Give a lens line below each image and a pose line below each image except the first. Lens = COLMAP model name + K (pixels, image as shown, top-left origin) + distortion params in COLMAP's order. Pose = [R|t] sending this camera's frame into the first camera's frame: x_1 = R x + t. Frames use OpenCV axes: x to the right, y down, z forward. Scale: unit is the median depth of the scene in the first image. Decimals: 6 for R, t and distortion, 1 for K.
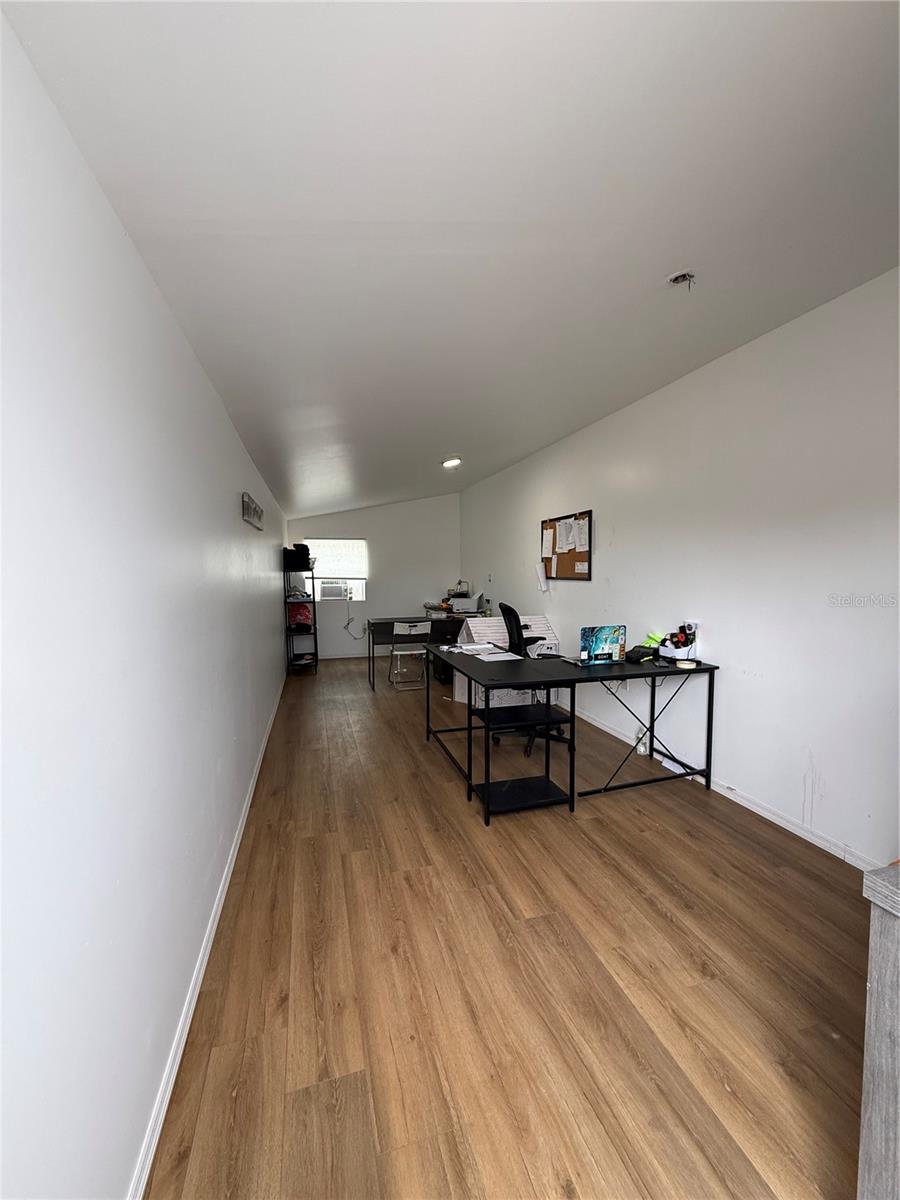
lens RADIAL K [[475.2, 0, 450.0], [0, 475.2, 600.0], [0, 0, 1]] dist [0.000265, -0.000014]
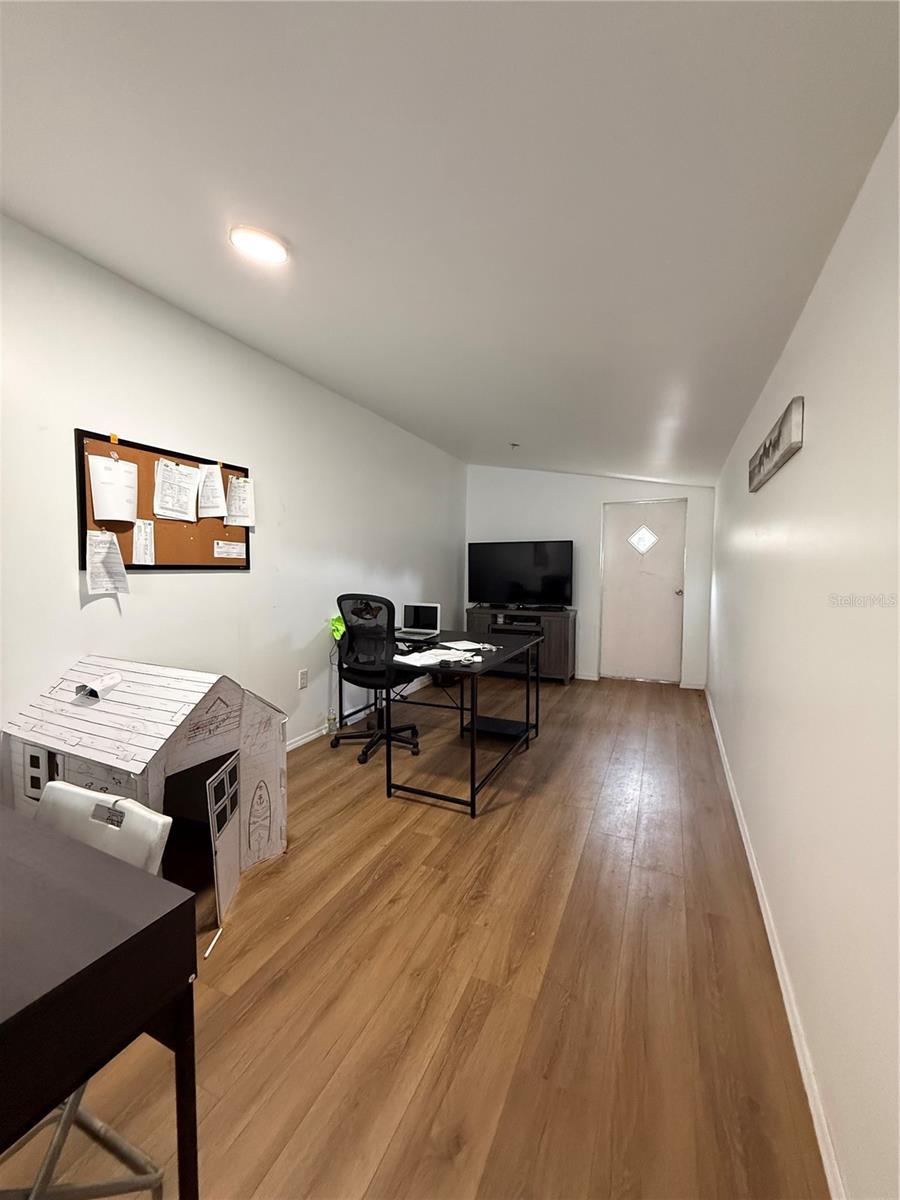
lens RADIAL K [[475.2, 0, 450.0], [0, 475.2, 600.0], [0, 0, 1]] dist [0.000265, -0.000014]
pose [[-0.754799, -0.044425, 0.654450, -0.370105], [0.036687, 0.993283, 0.109737, -0.058796], [-0.654929, 0.106839, -0.748100, 1.259701]]
